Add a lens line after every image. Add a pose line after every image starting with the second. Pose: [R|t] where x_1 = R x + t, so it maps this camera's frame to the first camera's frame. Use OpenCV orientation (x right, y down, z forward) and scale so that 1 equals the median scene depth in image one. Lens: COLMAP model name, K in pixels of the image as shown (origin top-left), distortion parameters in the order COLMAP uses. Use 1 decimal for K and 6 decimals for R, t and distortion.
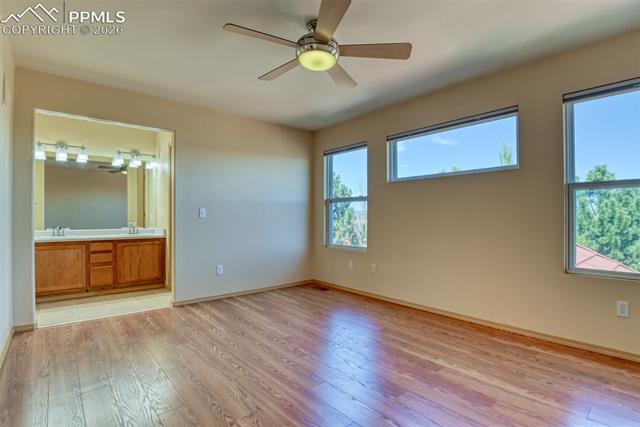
lens RADIAL K [[310.8, 0, 318.9], [0, 310.8, 217.1], [0, 0, 1]] dist [-0.015235, -0.004106]
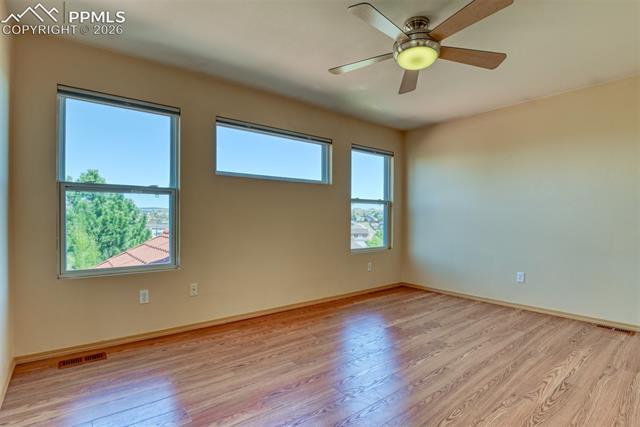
lens RADIAL K [[310.8, 0, 325.7], [0, 310.8, 217.5], [0, 0, 1]] dist [-0.015235, -0.004106]
pose [[0.034459, 0.003307, 0.999401, -0.584674], [-0.002388, 0.999992, -0.003227, -0.000688], [-0.999403, -0.002275, 0.034467, 0.730469]]
